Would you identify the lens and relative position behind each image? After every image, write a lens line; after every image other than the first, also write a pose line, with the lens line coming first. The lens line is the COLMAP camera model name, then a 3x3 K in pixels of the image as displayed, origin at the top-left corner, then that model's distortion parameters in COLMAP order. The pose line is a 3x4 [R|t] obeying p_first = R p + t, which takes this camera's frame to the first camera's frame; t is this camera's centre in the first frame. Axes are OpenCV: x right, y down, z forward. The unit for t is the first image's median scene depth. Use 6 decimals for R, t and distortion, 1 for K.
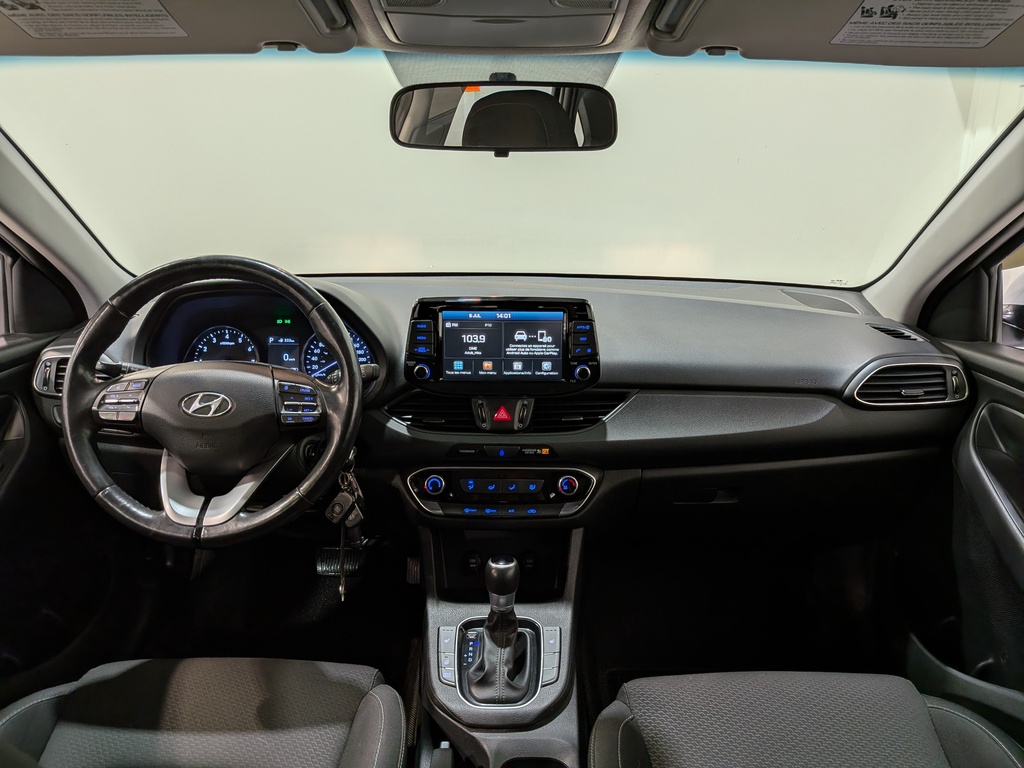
lens RADIAL K [[730.7, 0, 512.3], [0, 730.7, 410.6], [0, 0, 1]] dist [0.113476, -0.204629]
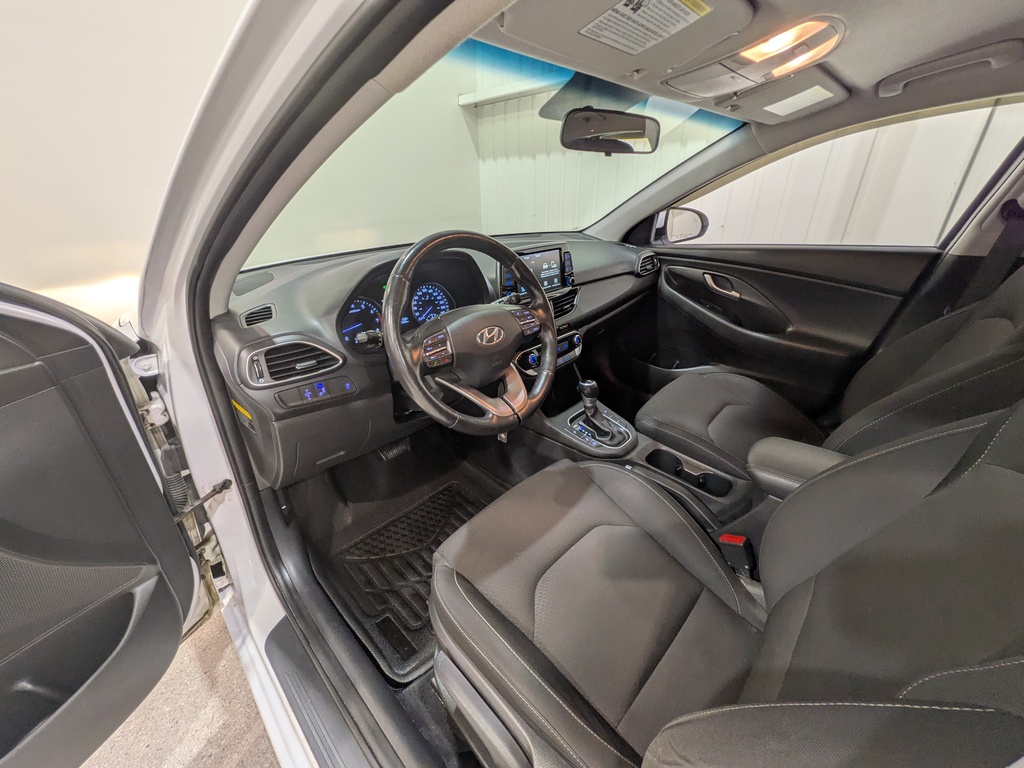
lens RADIAL K [[392.4, 0, 512.0], [0, 392.4, 384.0], [0, 0, 1]] dist [-0.000093, -0.000124]
pose [[0.698016, -0.333371, 0.633749, -0.758043], [0.235786, 0.942669, 0.236176, -0.076293], [-0.676150, -0.015426, 0.736602, 0.340261]]
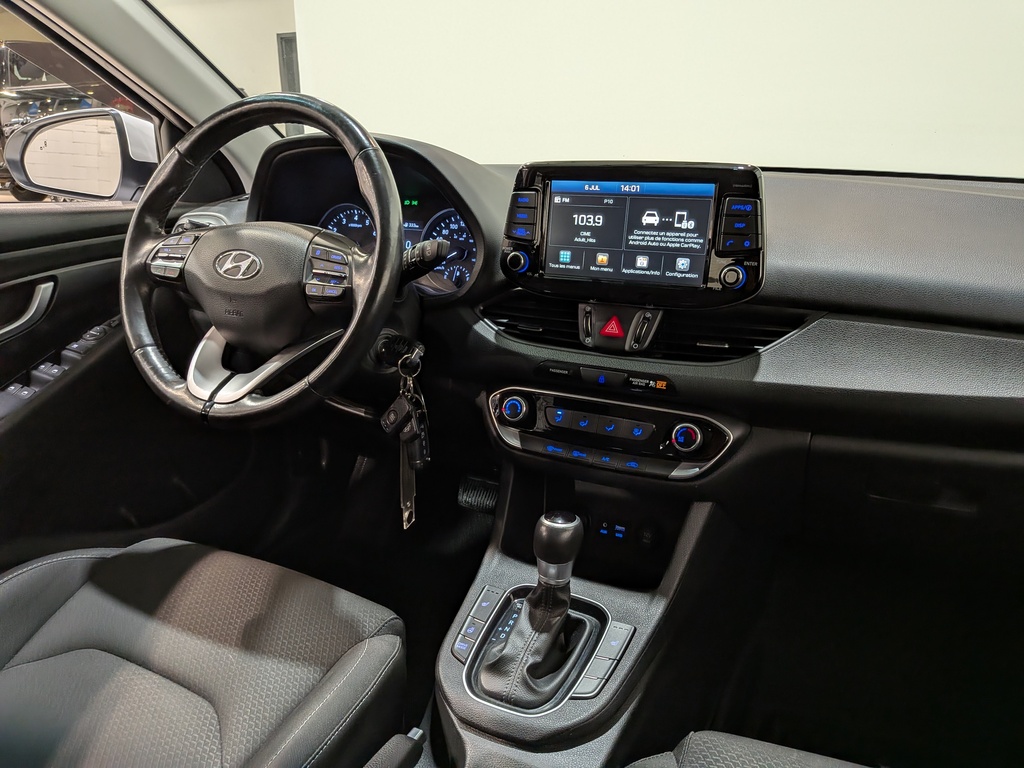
lens RADIAL K [[730.7, 0, 512.3], [0, 730.7, 410.6], [0, 0, 1]] dist [0.113476, -0.204629]
pose [[0.900664, 0.146212, -0.409178, 0.211225], [-0.126600, 0.989131, 0.074781, 0.045822], [0.415664, -0.015551, 0.909385, 0.292168]]
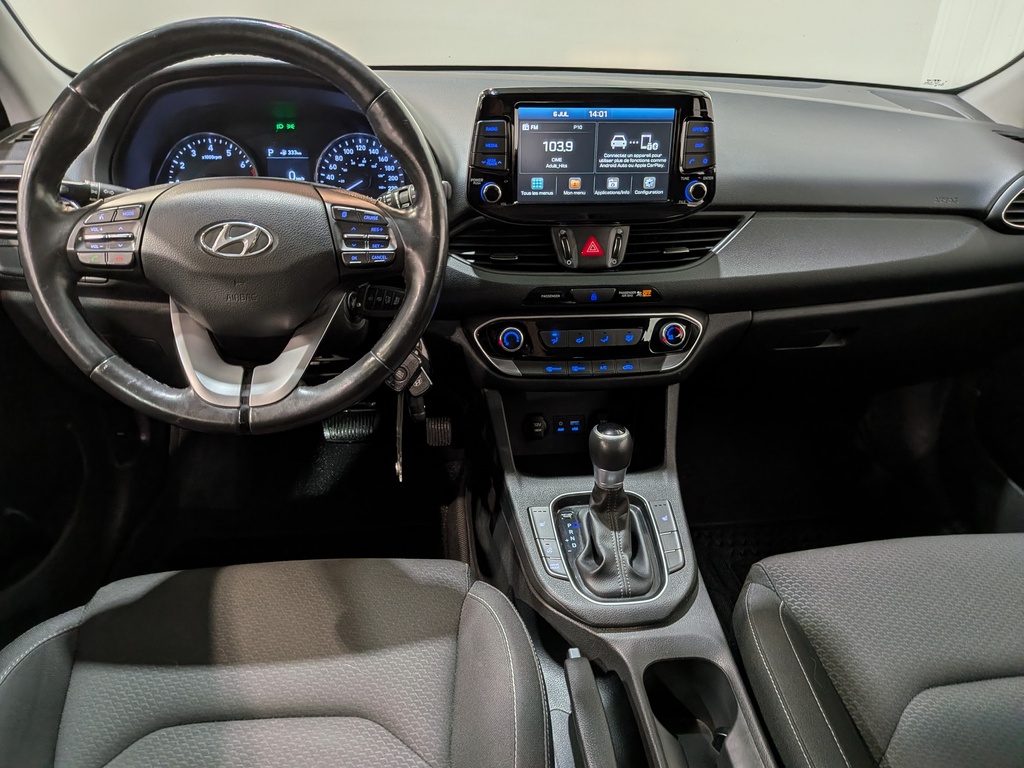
lens RADIAL K [[728.0, 0, 509.3], [0, 728.0, 387.0], [0, 0, 1]] dist [0.089967, -0.165121]
pose [[0.993383, -0.039324, 0.107906, -0.196670], [0.017888, 0.981066, 0.192846, -0.000717], [-0.113446, -0.189640, 0.975278, 0.214116]]
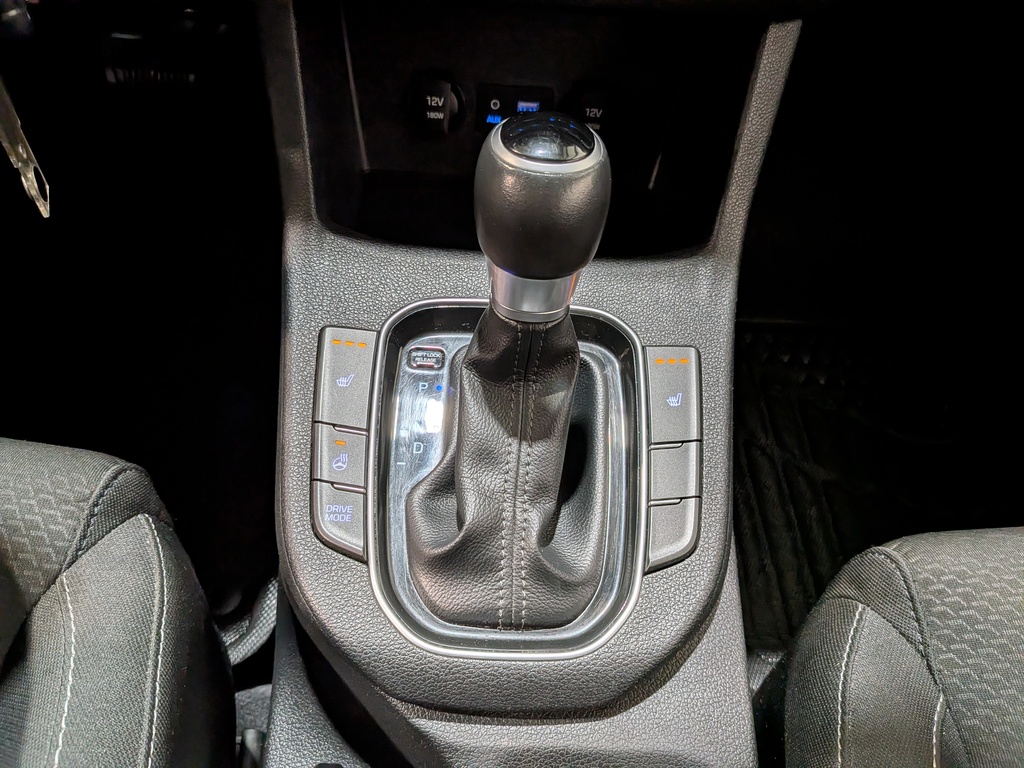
lens RADIAL K [[743.9, 0, 504.6], [0, 743.9, 402.1], [0, 0, 1]] dist [0.043748, -0.083807]
pose [[0.997705, 0.051542, 0.043918, -0.032045], [-0.067500, 0.808686, 0.584354, 0.122004], [-0.005397, -0.585978, 0.810309, 0.694142]]
